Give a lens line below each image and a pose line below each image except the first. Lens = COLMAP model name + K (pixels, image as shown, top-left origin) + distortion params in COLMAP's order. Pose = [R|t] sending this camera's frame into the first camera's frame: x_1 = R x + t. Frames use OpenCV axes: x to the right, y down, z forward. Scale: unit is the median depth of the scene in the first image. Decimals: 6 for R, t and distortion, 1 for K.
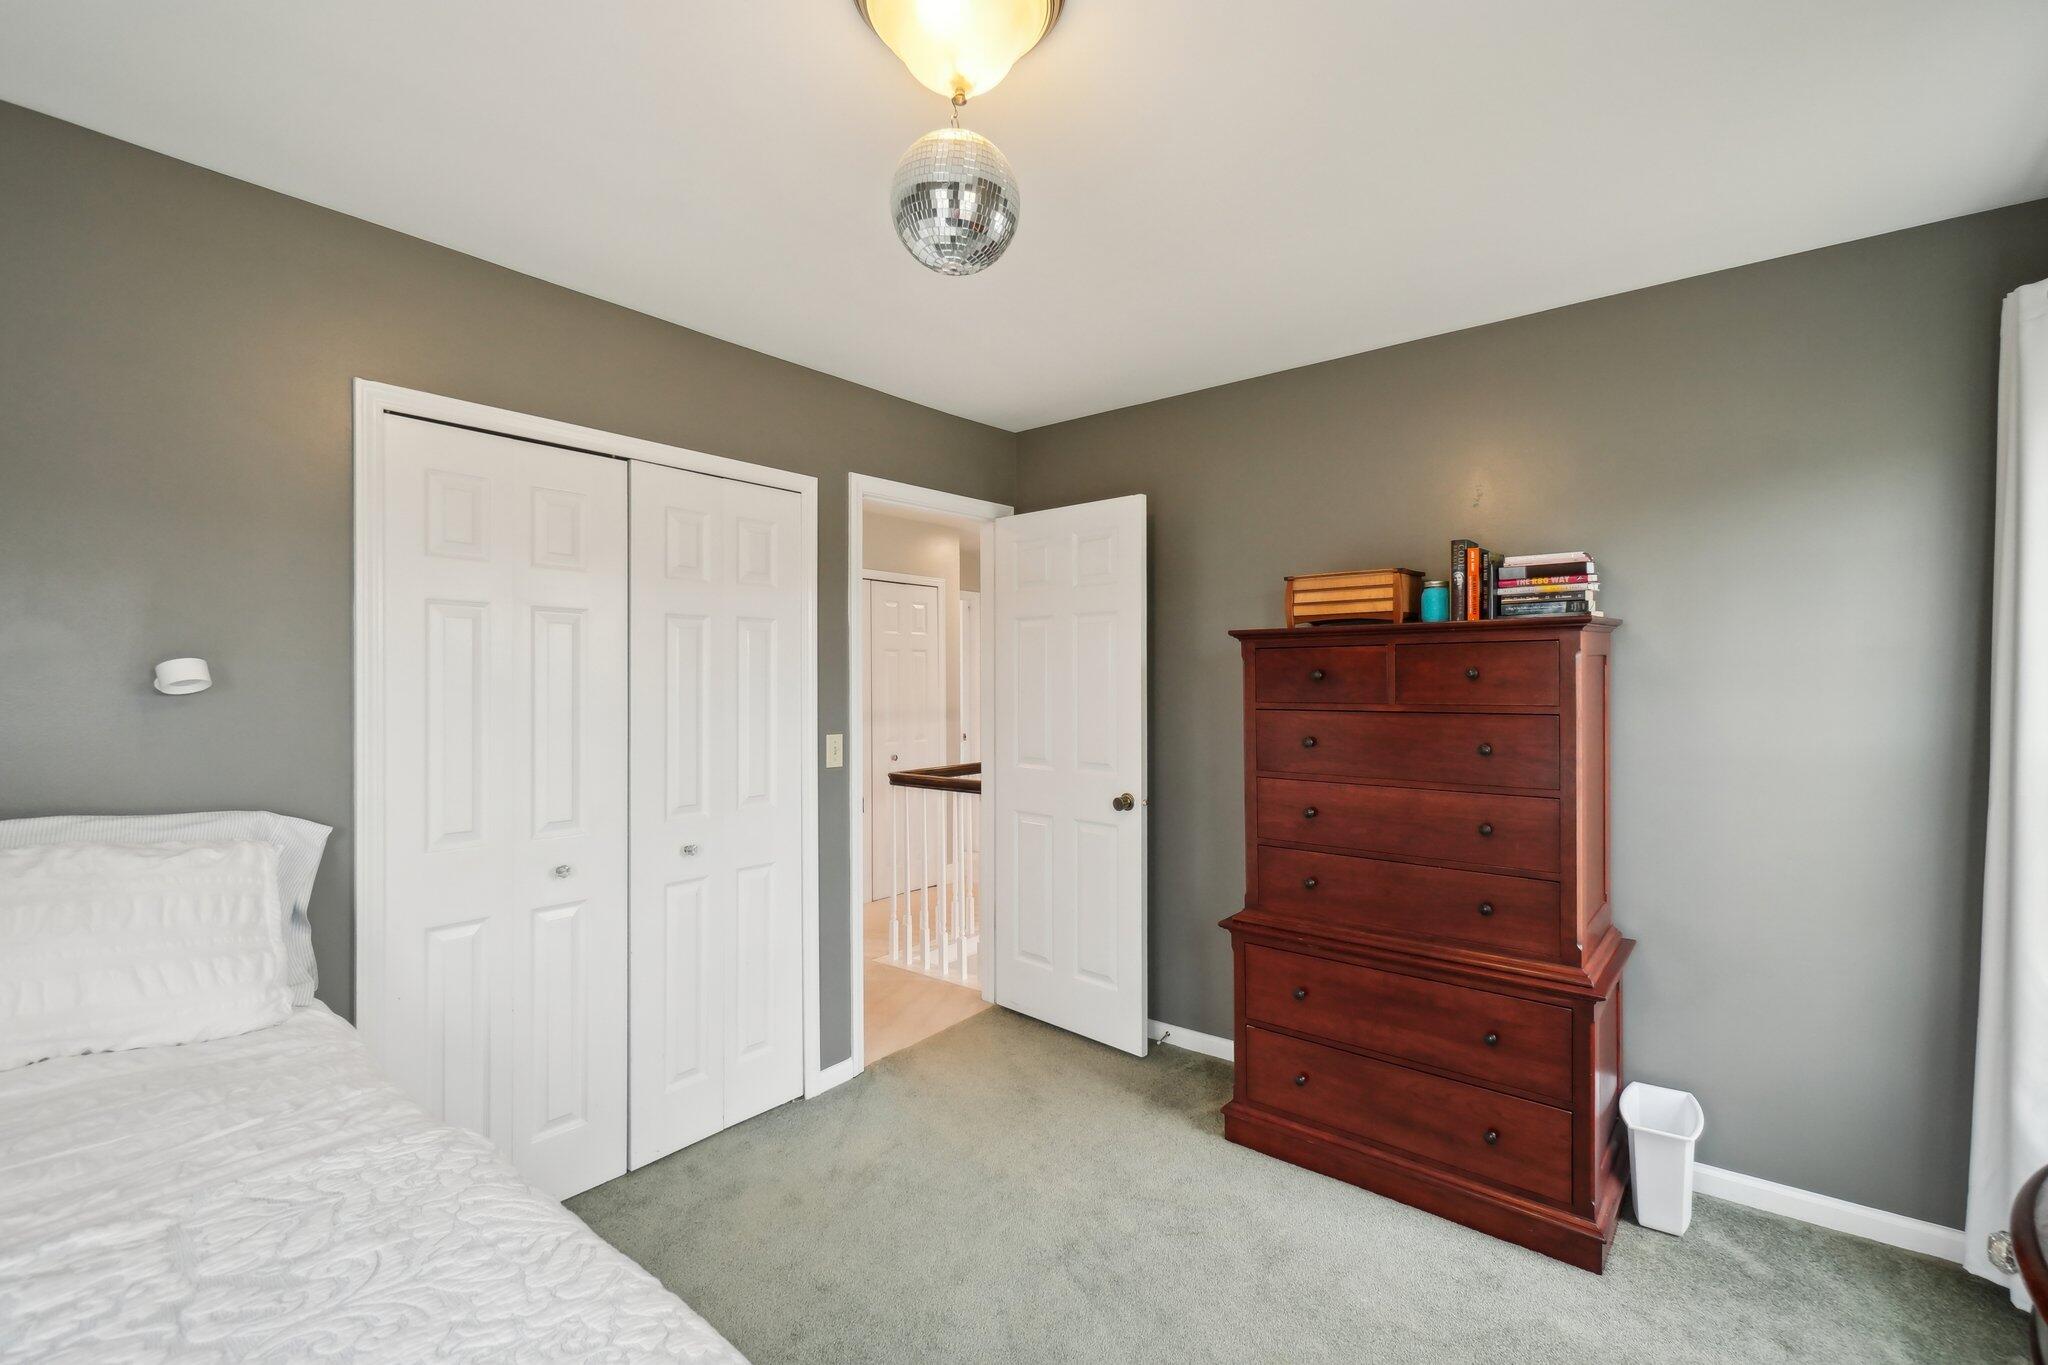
lens RADIAL K [[882.3, 0, 1024.0], [0, 882.3, 682.5], [0, 0, 1]] dist [-0.000339, 0.000205]
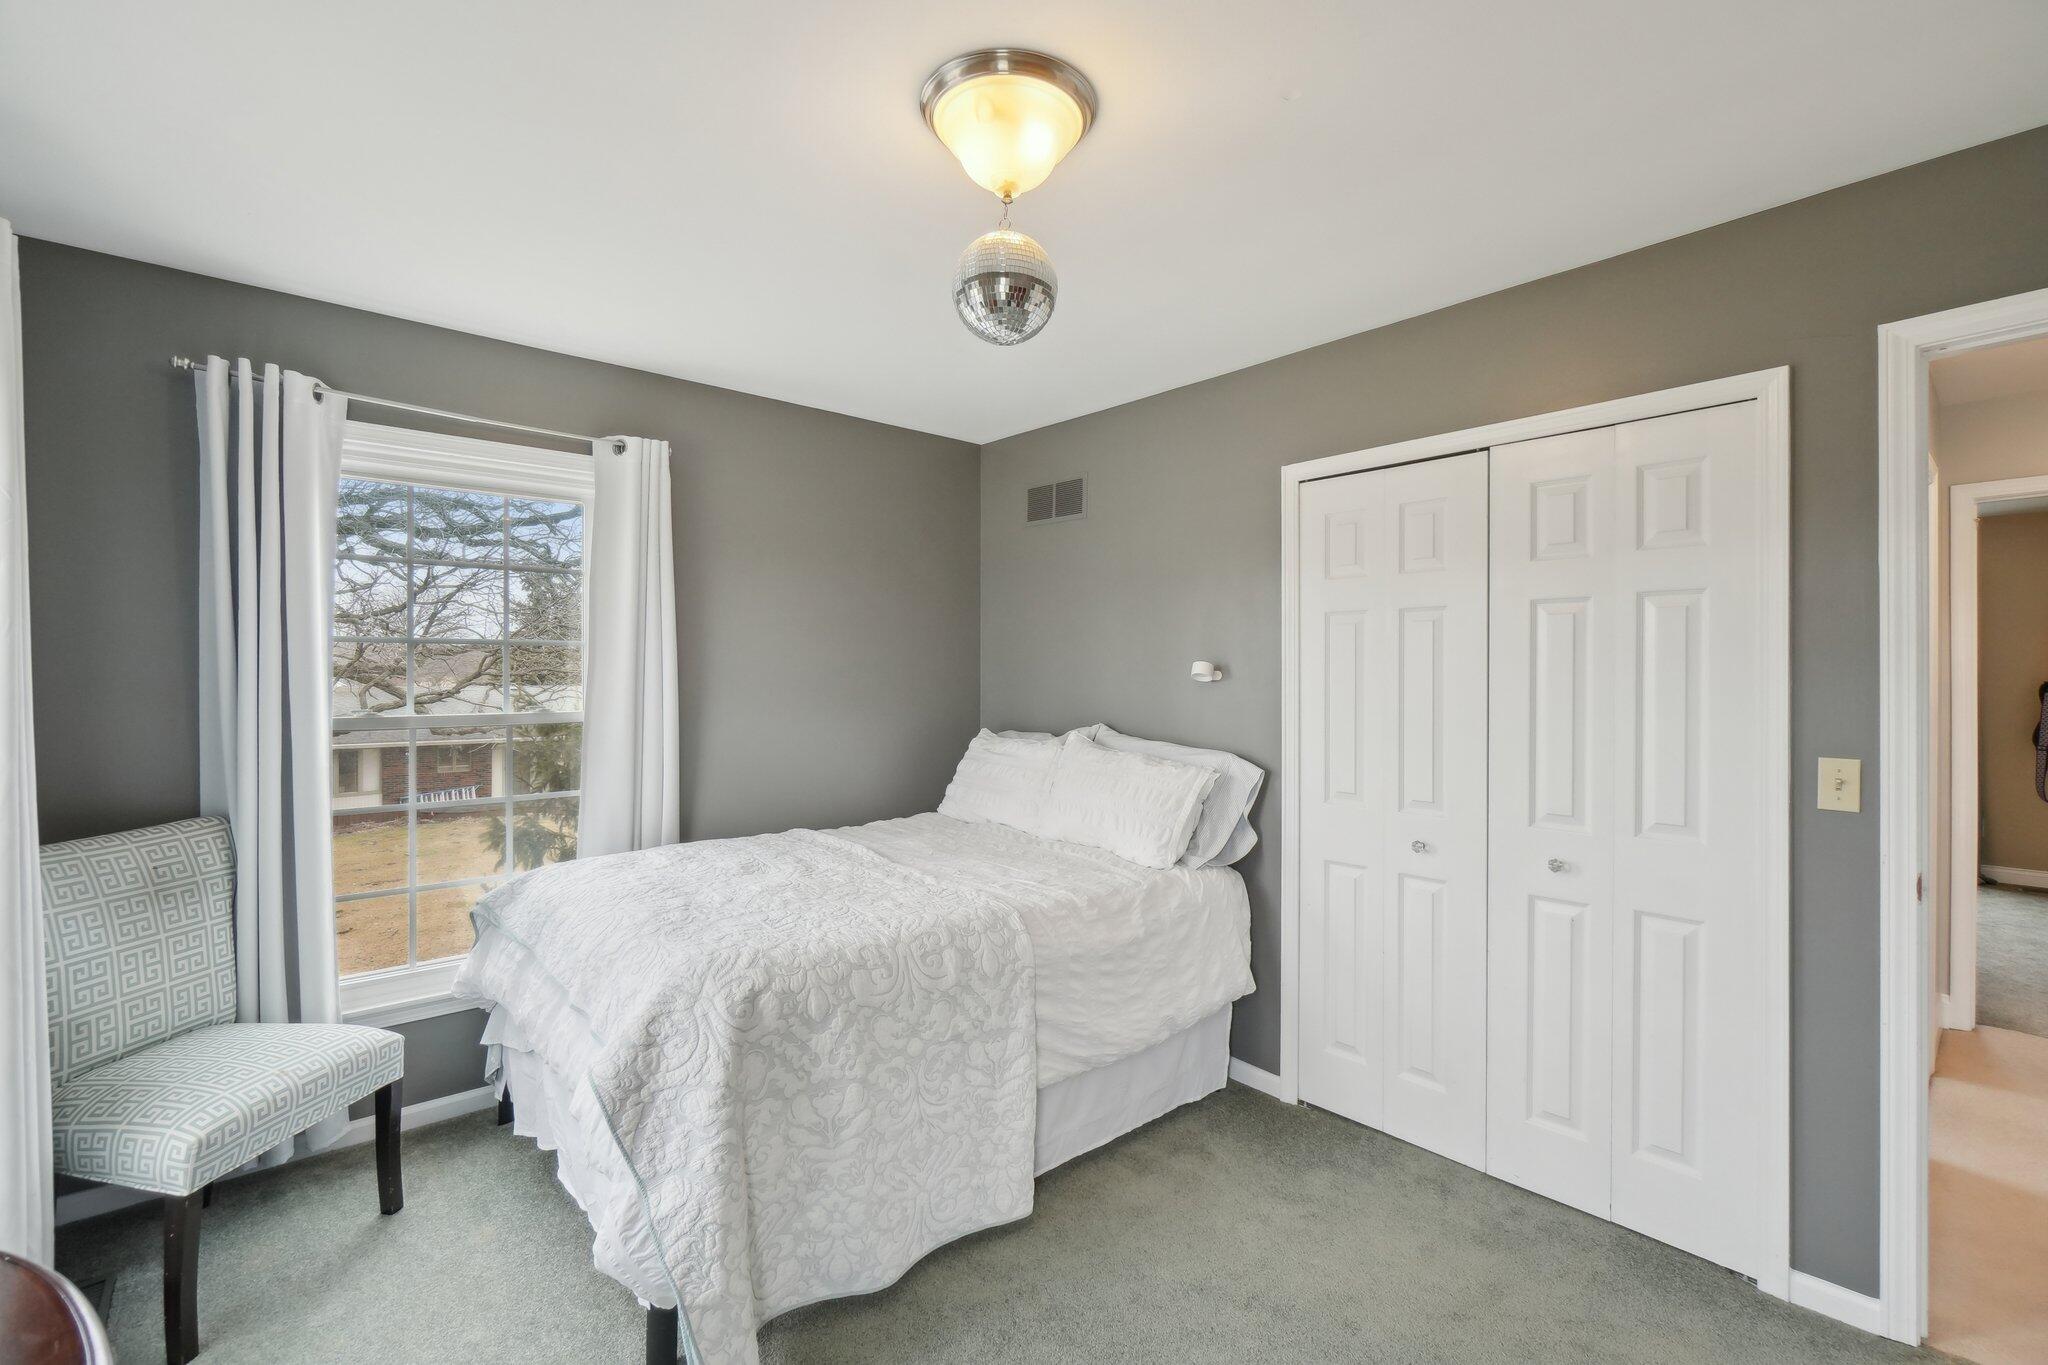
lens RADIAL K [[882.3, 0, 1024.0], [0, 882.3, 682.5], [0, 0, 1]] dist [-0.000339, 0.000205]
pose [[-0.154234, 0.016711, -0.987893, 0.586486], [0.003586, 0.999860, 0.016353, -0.009591], [0.988028, -0.001020, -0.154272, 0.628554]]
